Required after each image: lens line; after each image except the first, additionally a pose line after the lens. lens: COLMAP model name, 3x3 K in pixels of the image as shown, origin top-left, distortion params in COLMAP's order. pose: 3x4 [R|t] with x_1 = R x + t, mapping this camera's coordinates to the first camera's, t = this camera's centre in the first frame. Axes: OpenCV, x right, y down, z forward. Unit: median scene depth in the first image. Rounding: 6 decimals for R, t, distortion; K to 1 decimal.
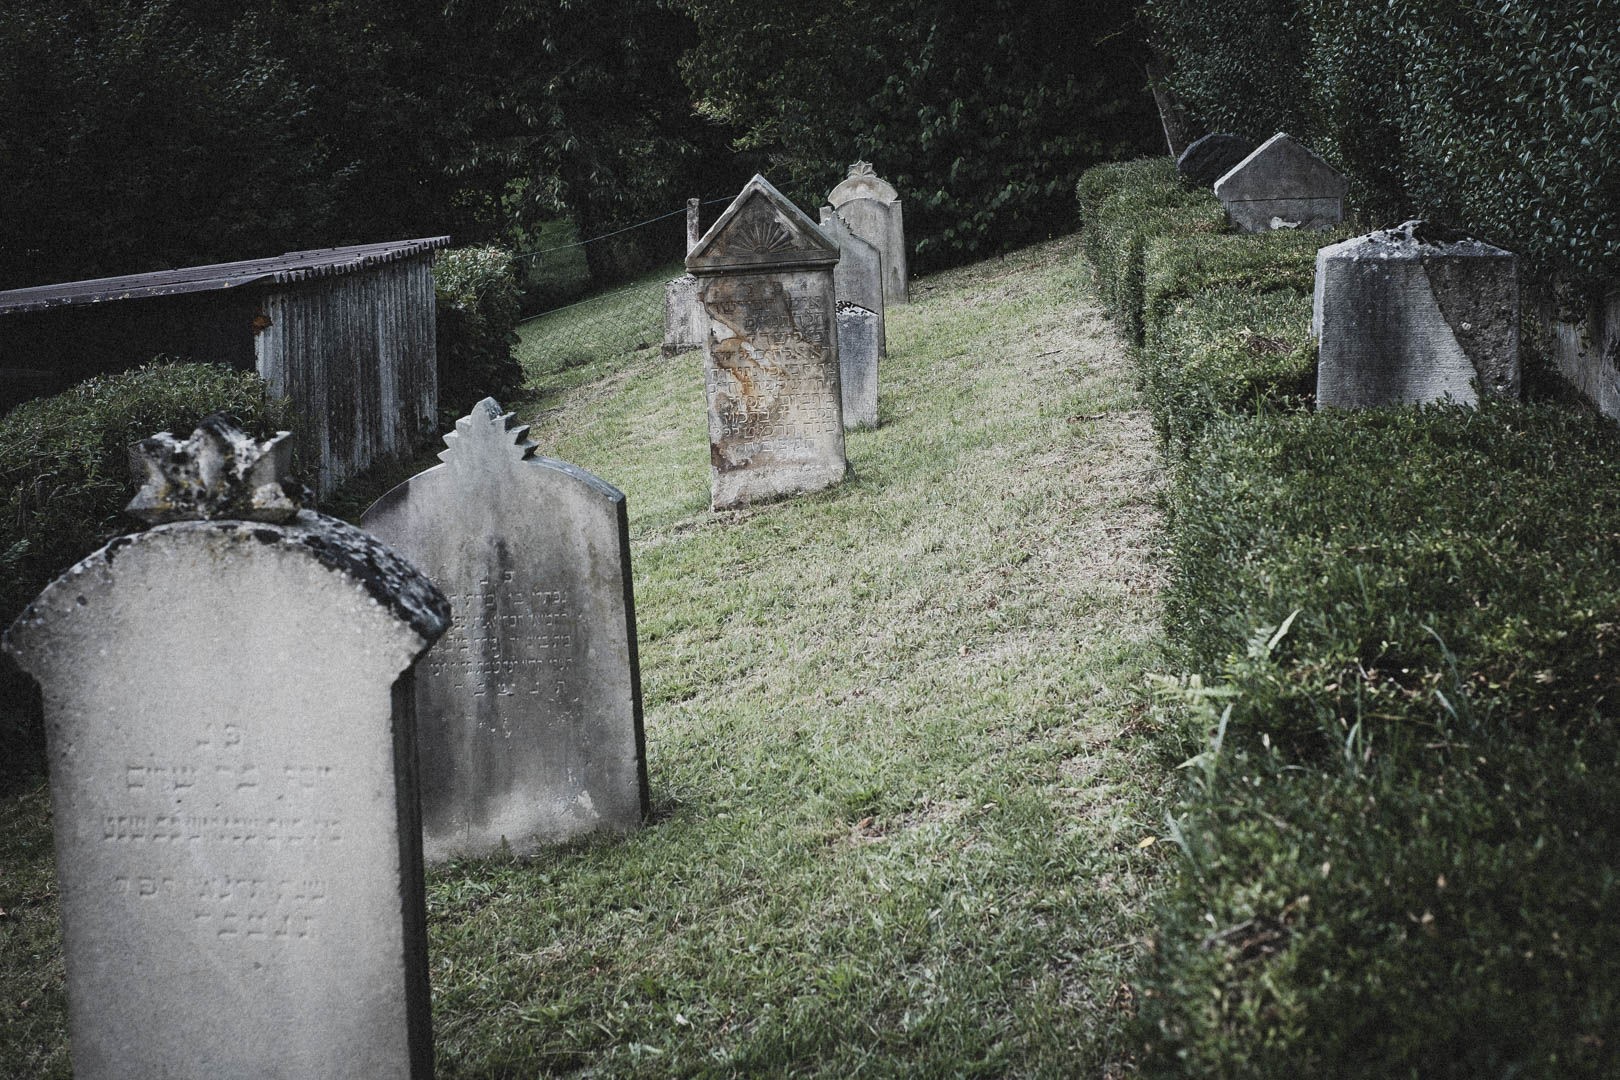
lens RADIAL K [[2484.4, 0, 811.0], [0, 2484.4, 539.7], [0, 0, 1]] dist [-0.003760, 0.000000]
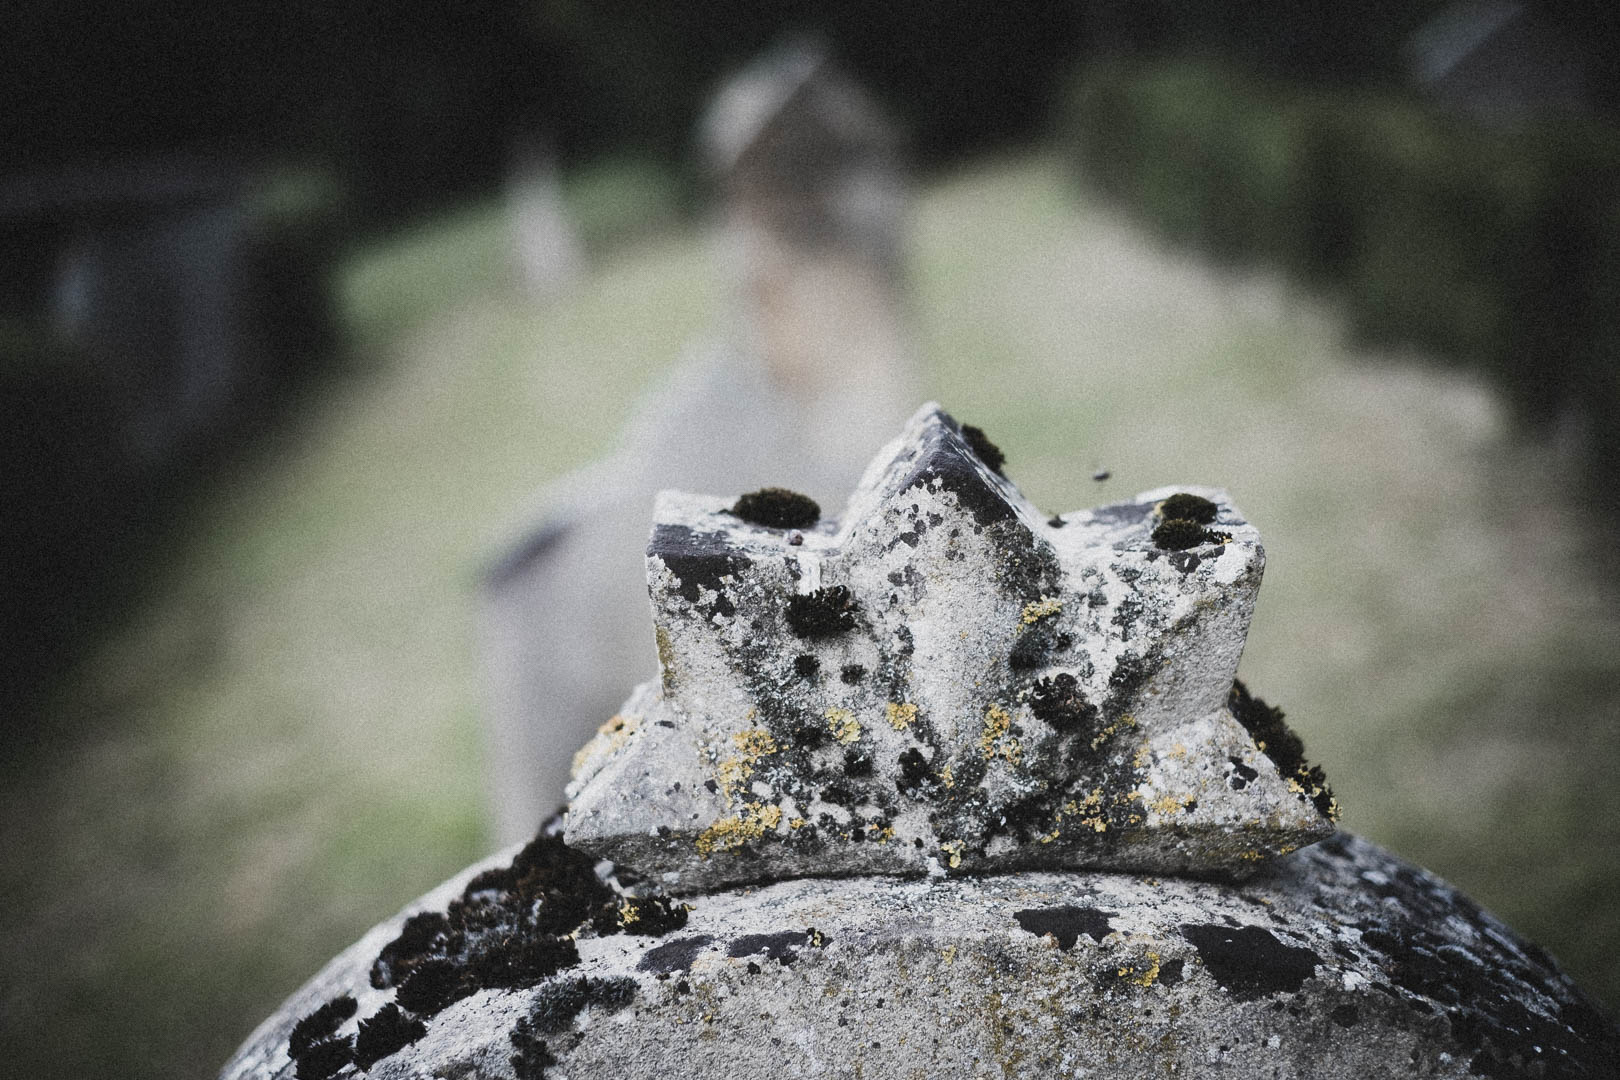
lens RADIAL K [[2484.4, 0, 808.9], [0, 2484.4, 539.6], [0, 0, 1]] dist [-0.003760, 0.000000]
pose [[0.994210, -0.013398, 0.106612, -0.280312], [0.011299, 0.999731, 0.020269, -0.044607], [-0.106855, -0.018947, 0.994094, 0.772199]]
